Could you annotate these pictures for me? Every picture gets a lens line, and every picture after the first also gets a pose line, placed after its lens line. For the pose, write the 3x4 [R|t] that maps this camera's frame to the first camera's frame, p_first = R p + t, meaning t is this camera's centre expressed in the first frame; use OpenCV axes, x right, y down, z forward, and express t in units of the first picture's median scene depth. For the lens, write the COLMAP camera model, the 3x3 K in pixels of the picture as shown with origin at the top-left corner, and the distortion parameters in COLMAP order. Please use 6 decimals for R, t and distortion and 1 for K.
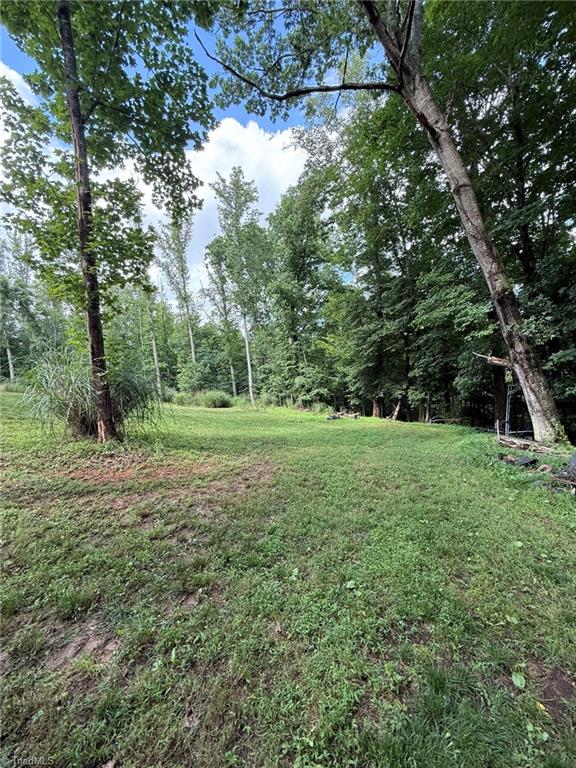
lens RADIAL K [[303.0, 0, 288.3], [0, 303.0, 383.3], [0, 0, 1]] dist [-0.009443, 0.002105]
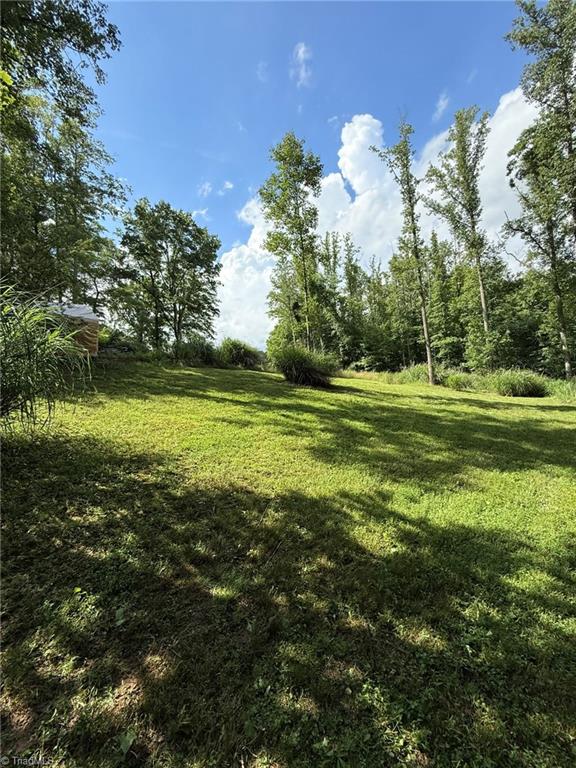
lens RADIAL K [[303.0, 0, 284.5], [0, 303.0, 383.7], [0, 0, 1]] dist [-0.009443, 0.002105]
pose [[0.558485, 0.028930, -0.829010, 0.038685], [0.027785, 0.998178, 0.053552, 0.014038], [0.829049, -0.052942, 0.556664, 0.559643]]
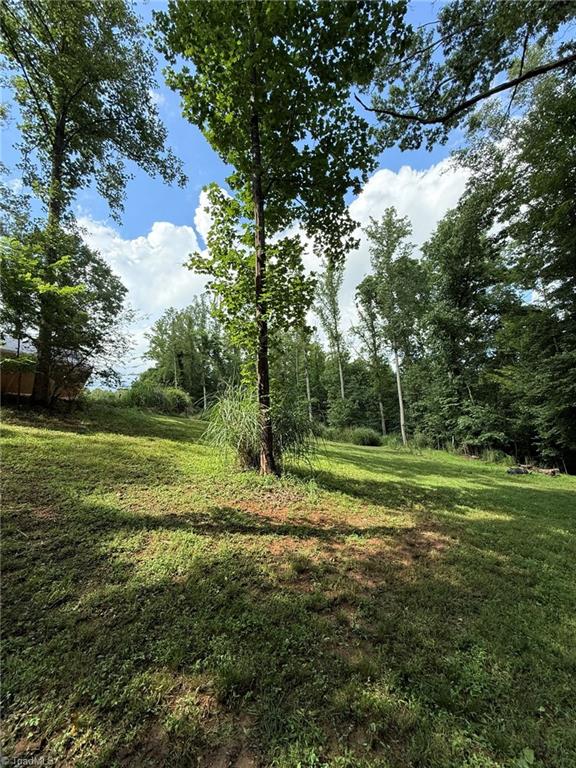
lens RADIAL K [[303.0, 0, 288.8], [0, 303.0, 382.2], [0, 0, 1]] dist [-0.009443, 0.002105]
pose [[0.889309, -0.014081, -0.457090, -0.022385], [-0.041257, 0.992979, -0.110859, -0.006204], [0.455442, 0.117446, 0.882485, 0.030799]]
